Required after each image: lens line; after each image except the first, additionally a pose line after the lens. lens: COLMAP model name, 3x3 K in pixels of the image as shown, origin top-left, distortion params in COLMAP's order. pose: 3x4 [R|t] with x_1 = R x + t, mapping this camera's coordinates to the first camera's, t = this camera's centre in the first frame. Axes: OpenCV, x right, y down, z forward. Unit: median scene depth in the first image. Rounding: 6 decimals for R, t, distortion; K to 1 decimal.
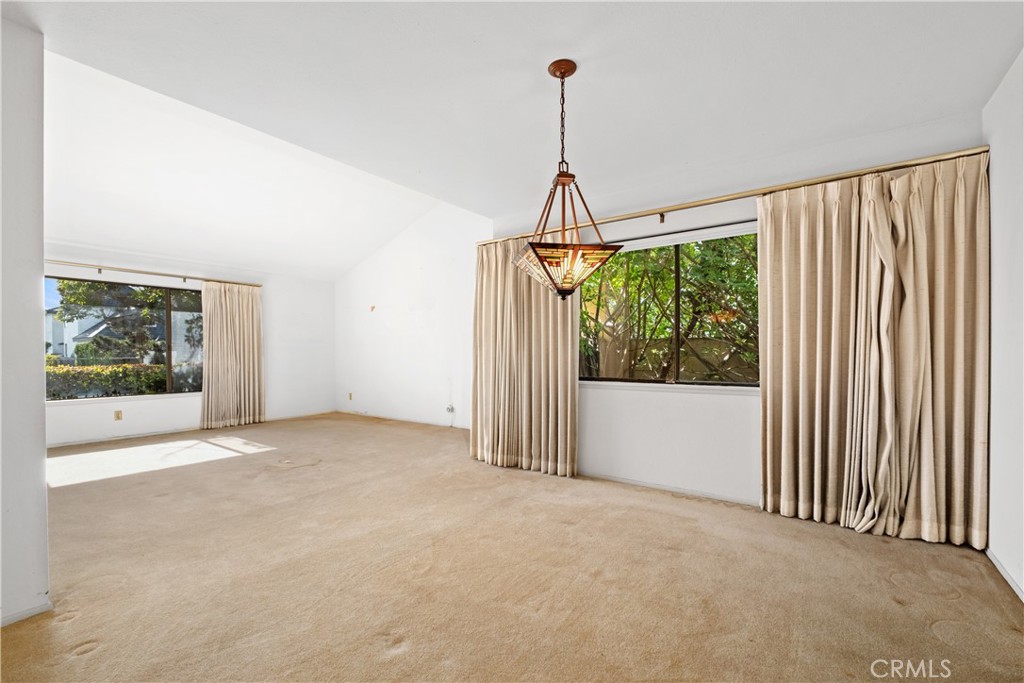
lens RADIAL K [[445.4, 0, 510.9], [0, 445.4, 357.2], [0, 0, 1]] dist [0.002955, -0.004685]
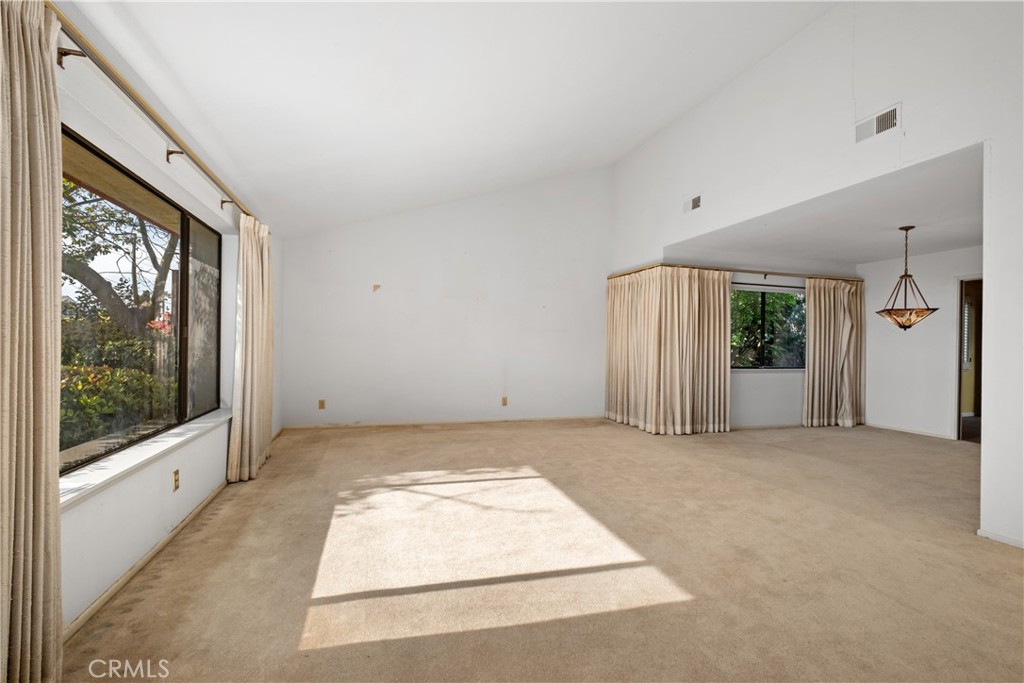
lens RADIAL K [[445.4, 0, 514.5], [0, 445.4, 344.5], [0, 0, 1]] dist [0.002955, -0.004685]
pose [[0.596509, 0.010147, 0.802543, -1.876432], [-0.009405, 0.999940, -0.005652, -0.019976], [-0.802552, -0.004177, 0.596568, 0.818533]]
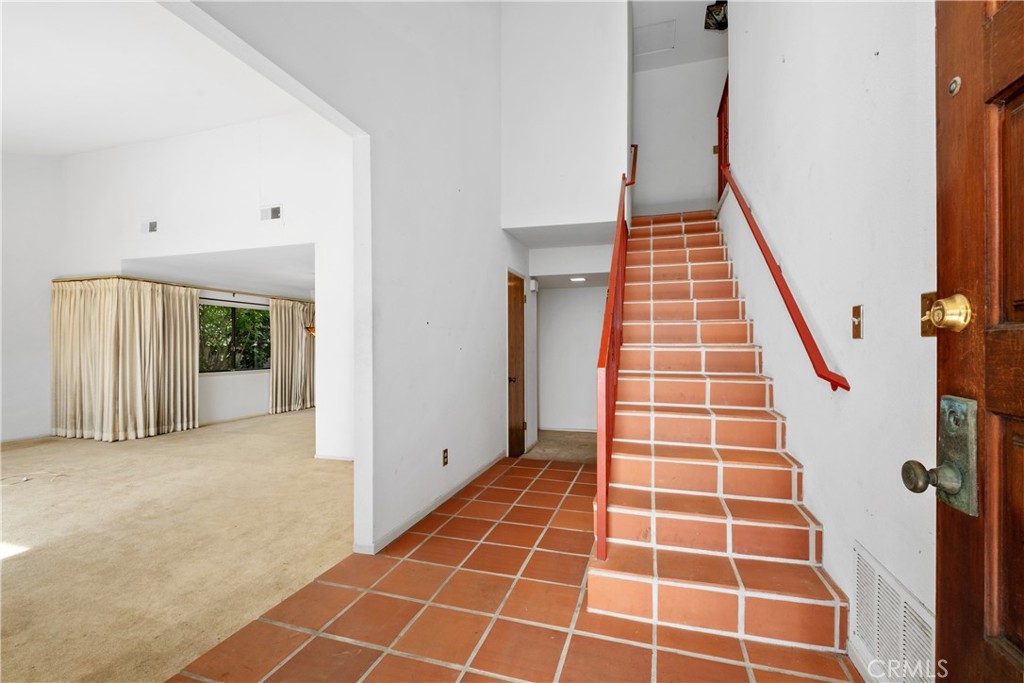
lens RADIAL K [[445.4, 0, 511.9], [0, 445.4, 344.2], [0, 0, 1]] dist [0.002955, -0.004685]
pose [[-0.310503, 0.007262, 0.950545, -2.360546], [0.010442, 0.999937, -0.004228, -0.052211], [-0.950515, 0.008613, -0.310560, 0.433070]]
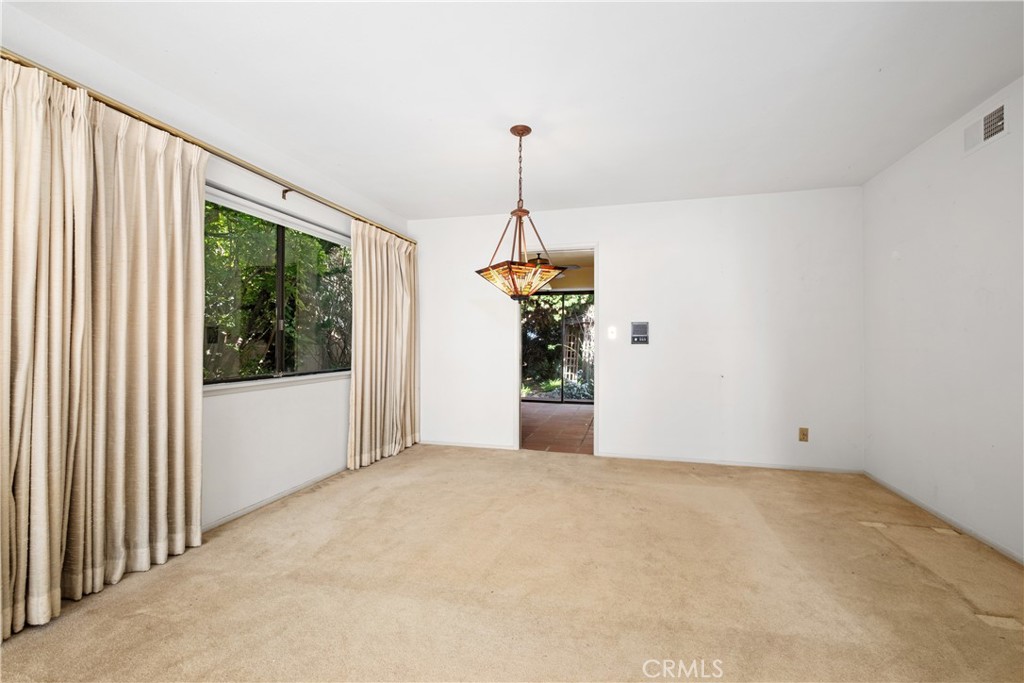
lens RADIAL K [[445.4, 0, 511.6], [0, 445.4, 335.4], [0, 0, 1]] dist [0.002955, -0.004685]
pose [[-0.347504, 0.011649, 0.937606, -0.730266], [0.004906, 0.999932, -0.010605, -0.015822], [-0.937666, 0.000915, -0.347538, 0.976996]]
